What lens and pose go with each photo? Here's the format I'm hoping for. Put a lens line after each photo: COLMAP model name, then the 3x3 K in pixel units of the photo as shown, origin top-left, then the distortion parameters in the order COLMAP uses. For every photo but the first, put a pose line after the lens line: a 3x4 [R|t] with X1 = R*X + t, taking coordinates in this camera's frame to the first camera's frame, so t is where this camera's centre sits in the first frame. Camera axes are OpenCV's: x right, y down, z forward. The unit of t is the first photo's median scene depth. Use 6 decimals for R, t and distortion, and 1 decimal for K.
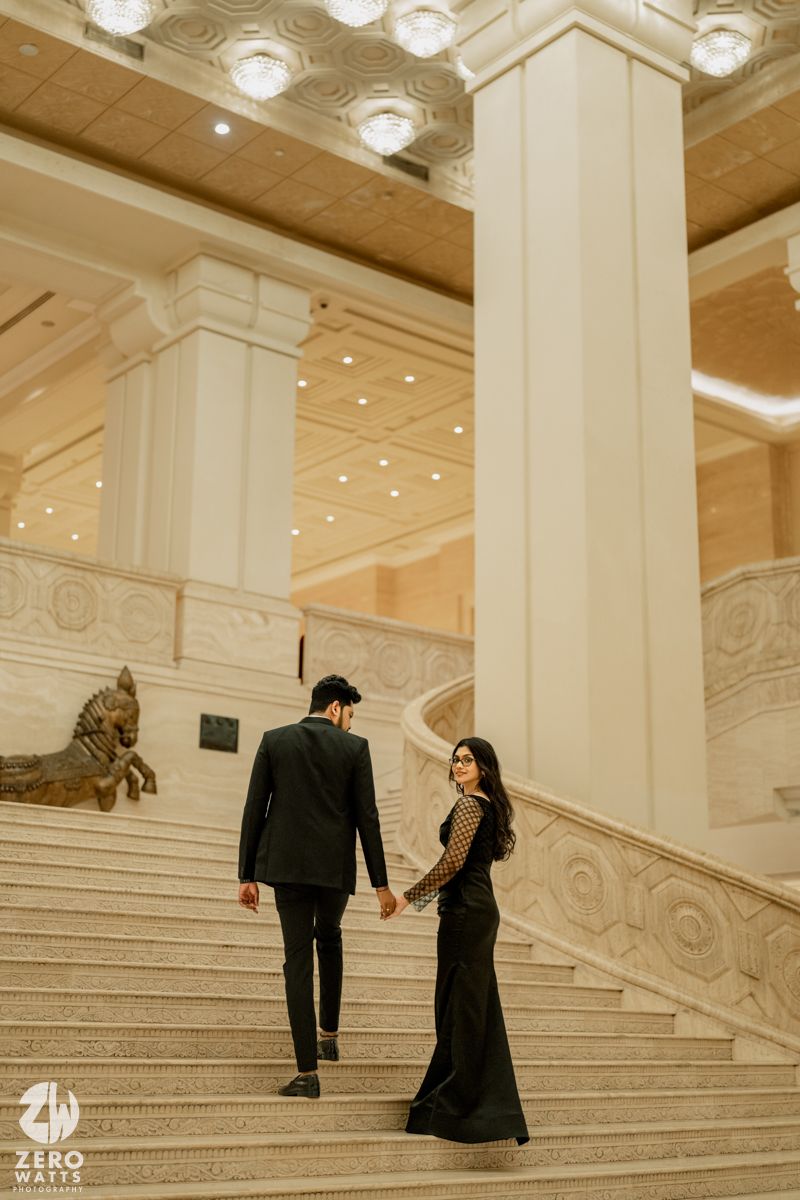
lens RADIAL K [[1653.8, 0, 404.3], [0, 1653.8, 601.1], [0, 0, 1]] dist [0.006581, 0.000000]
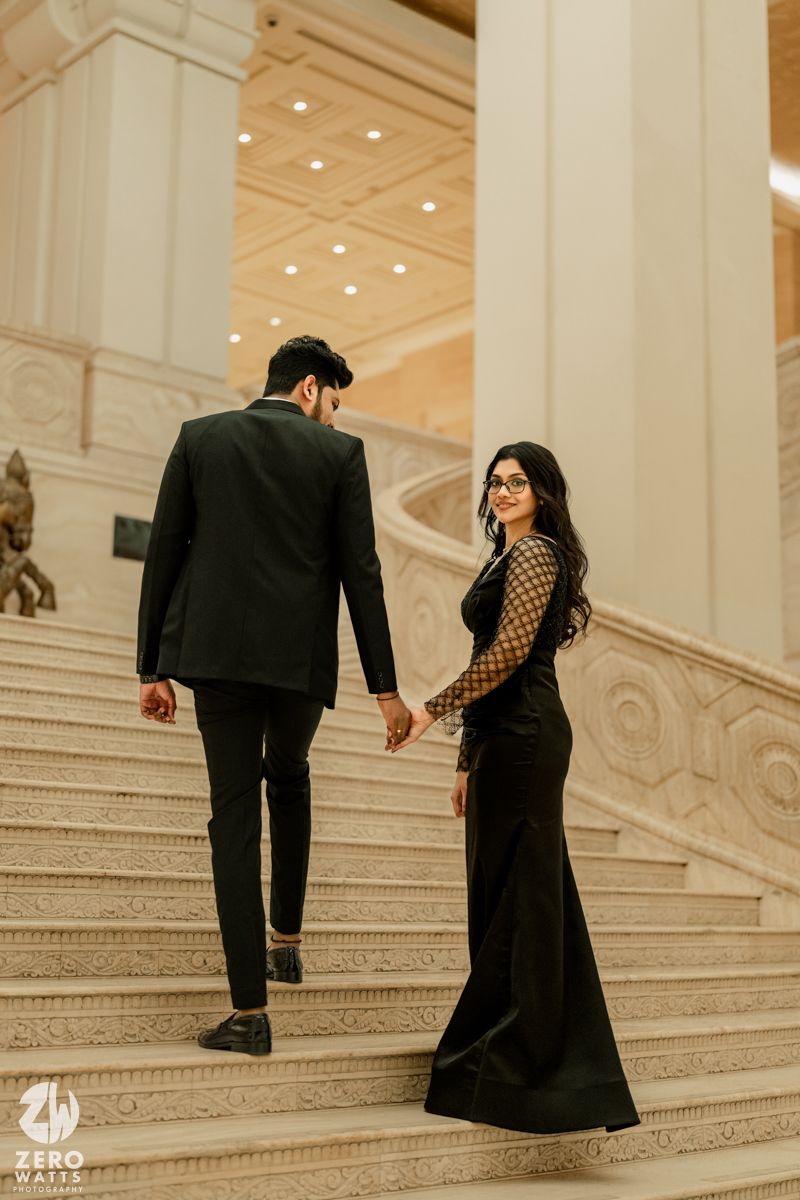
lens RADIAL K [[1653.8, 0, 401.3], [0, 1653.8, 607.5], [0, 0, 1]] dist [0.006581, 0.000000]
pose [[0.999281, 0.012993, 0.035614, -0.018472], [-0.015912, 0.996426, 0.082958, 0.064530], [-0.034409, -0.083465, 0.995916, 0.287846]]
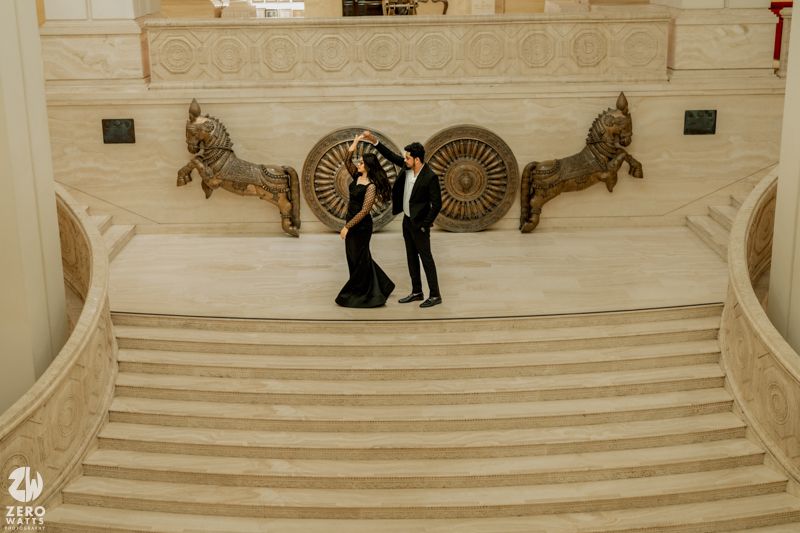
lens RADIAL K [[1102.5, 0, 398.4], [0, 1102.5, 263.7], [0, 0, 1]] dist [0.006581, 0.000000]
pose [[0.783803, 0.149746, -0.602685, 0.415985], [0.184852, 0.870242, 0.456628, -0.445794], [0.592860, -0.469314, 0.654417, 0.216682]]
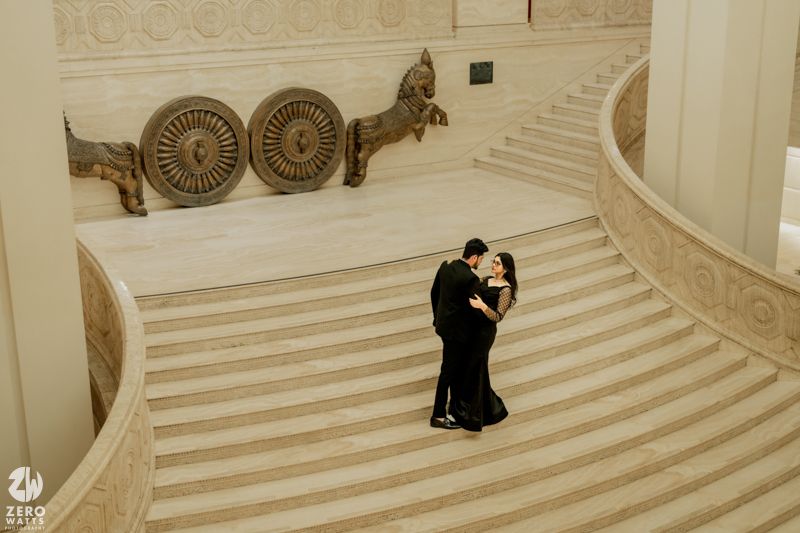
lens RADIAL K [[1102.5, 0, 403.7], [0, 1102.5, 267.3], [0, 0, 1]] dist [0.006581, 0.000000]
pose [[0.990739, 0.020808, -0.134174, -0.054747], [0.053112, 0.850058, 0.524004, -0.488467], [0.124959, -0.526277, 0.841081, -0.045868]]
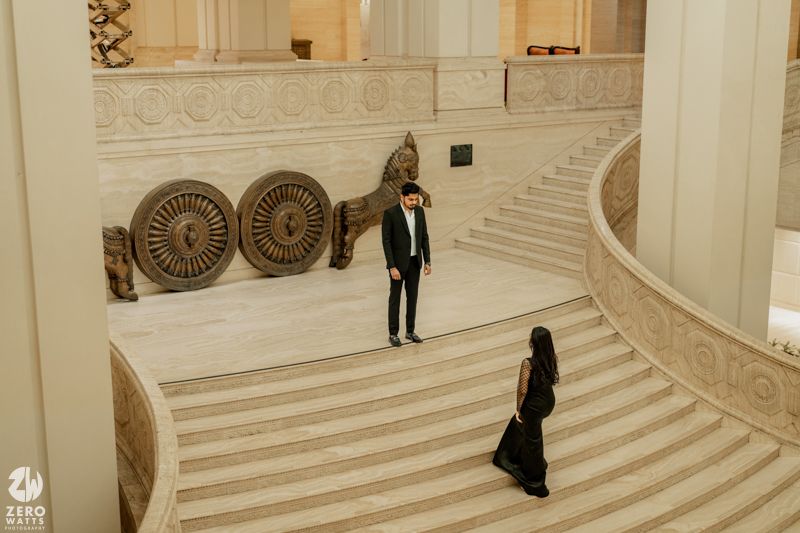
lens RADIAL K [[1102.5, 0, 402.8], [0, 1102.5, 262.7], [0, 0, 1]] dist [0.006581, 0.000000]
pose [[0.997984, 0.000335, -0.063459, -0.146810], [0.029054, 0.886614, 0.461596, -0.494602], [0.056418, -0.462510, 0.884817, -0.049593]]
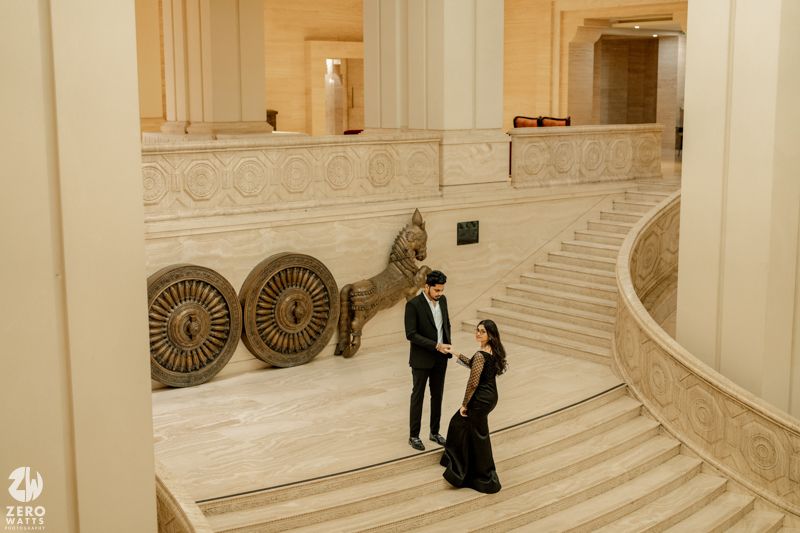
lens RADIAL K [[1102.5, 0, 402.0], [0, 1102.5, 267.9], [0, 0, 1]] dist [0.006581, 0.000000]
pose [[0.999856, -0.016151, 0.005129, -0.263881], [0.012584, 0.910389, 0.413562, -0.472598], [-0.011349, -0.413438, 0.910462, 0.051752]]
